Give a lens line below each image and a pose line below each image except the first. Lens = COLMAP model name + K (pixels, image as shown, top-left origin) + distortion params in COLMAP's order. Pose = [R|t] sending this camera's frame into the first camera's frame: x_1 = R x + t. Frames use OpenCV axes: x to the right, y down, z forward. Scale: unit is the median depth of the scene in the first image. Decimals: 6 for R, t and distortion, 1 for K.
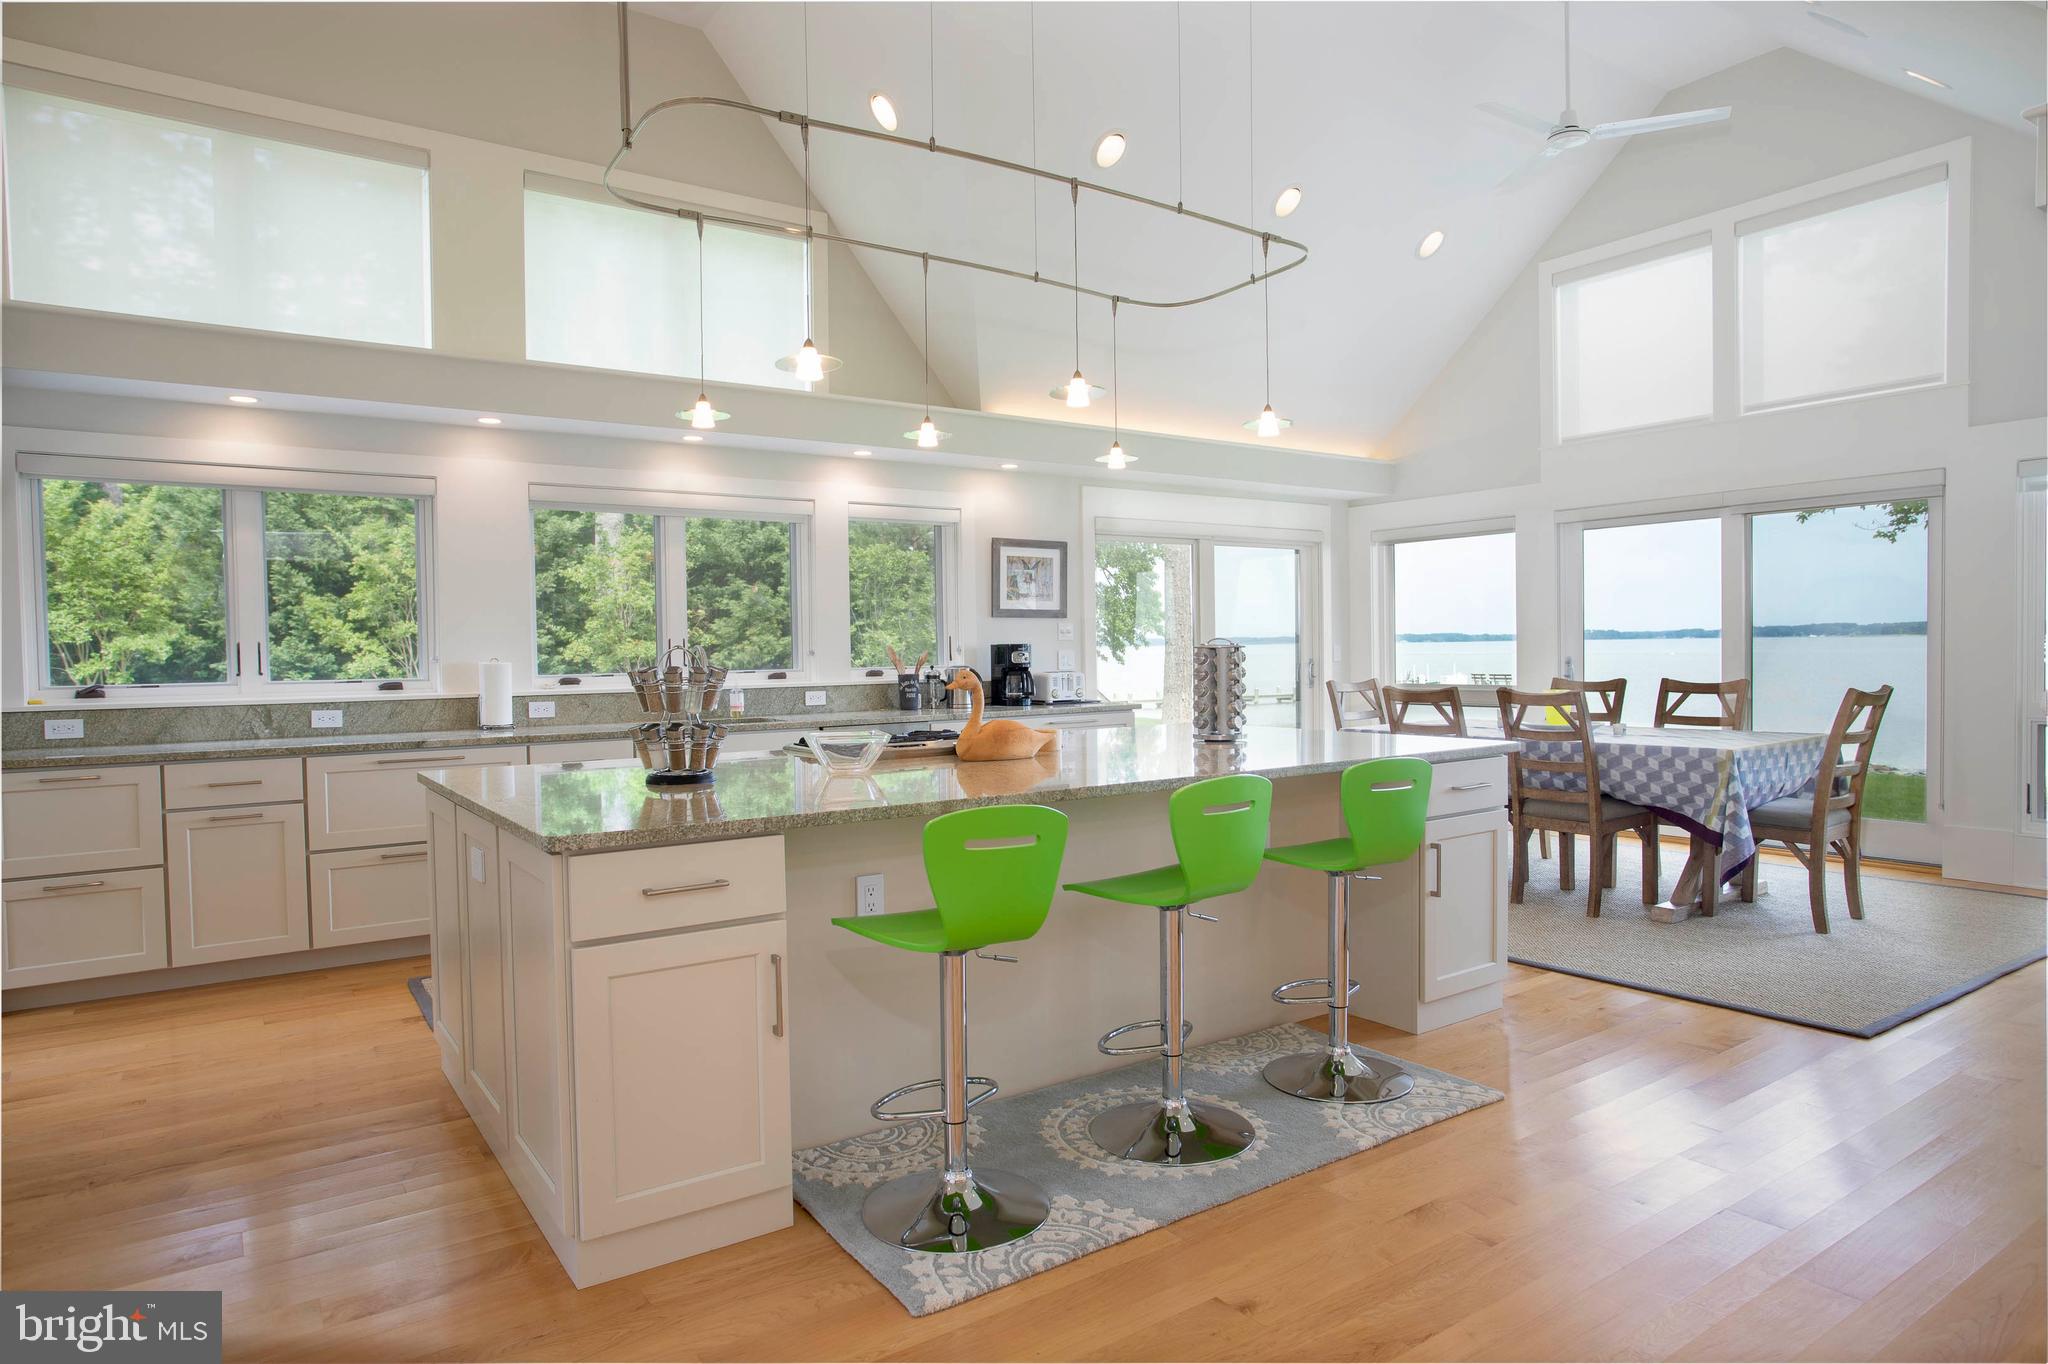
lens RADIAL K [[1182.0, 0, 1019.3], [0, 1182.0, 679.5], [0, 0, 1]] dist [-0.034964, 0.008394]
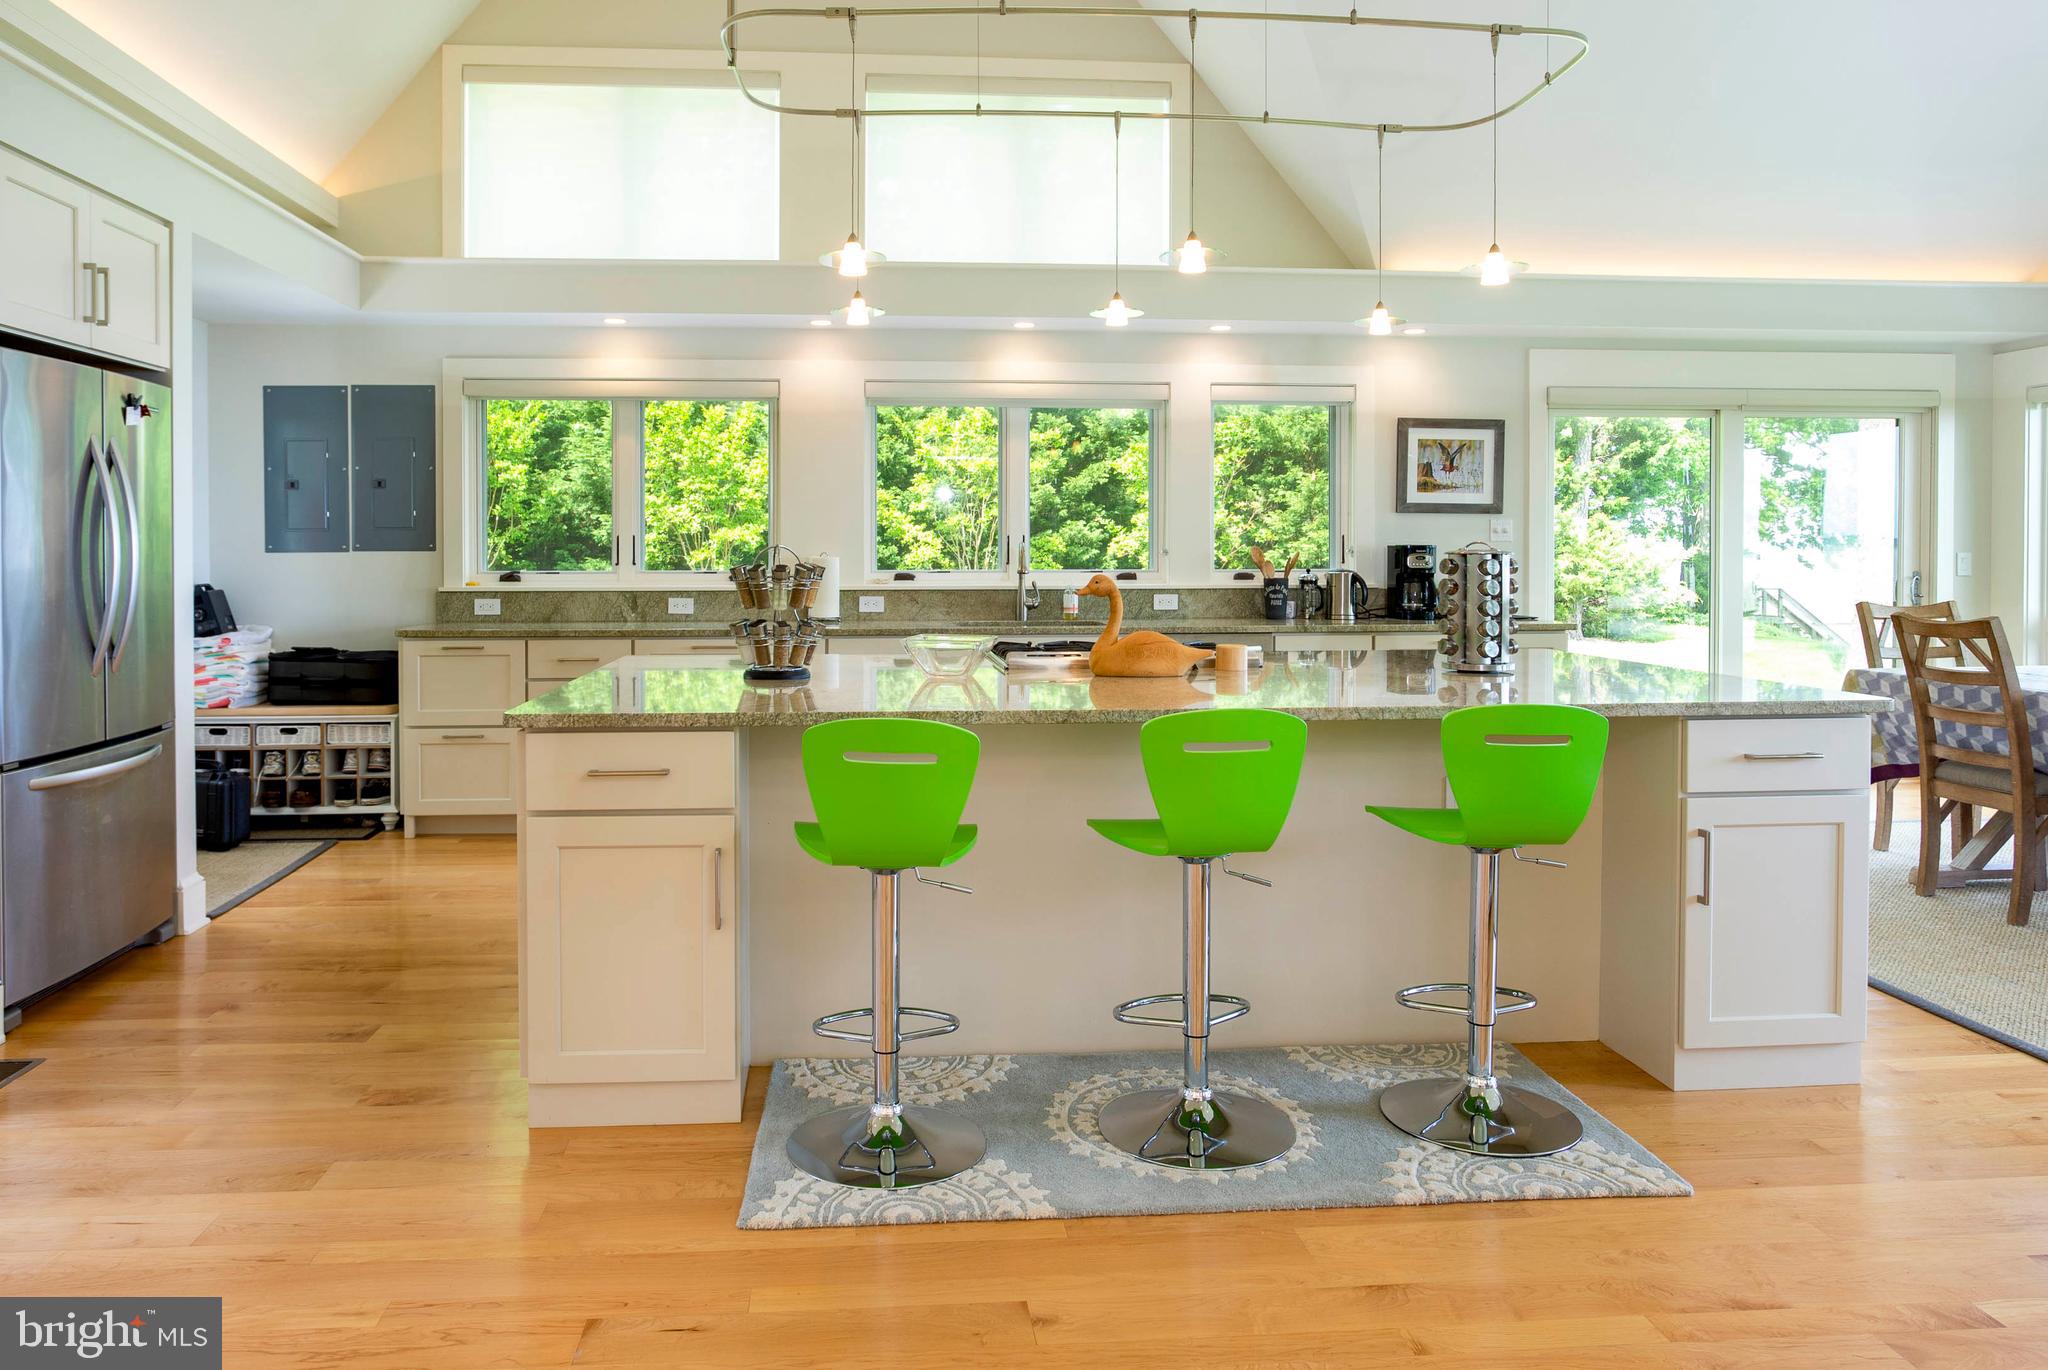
lens RADIAL K [[1326.1, 0, 947.6], [0, 1326.1, 565.9], [0, 0, 1]] dist [-0.029053, 0.011499]
pose [[0.865961, 0.019992, -0.499712, 0.253061], [-0.025066, 0.999680, -0.003443, -0.005895], [0.499484, 0.015508, 0.866185, 0.048963]]
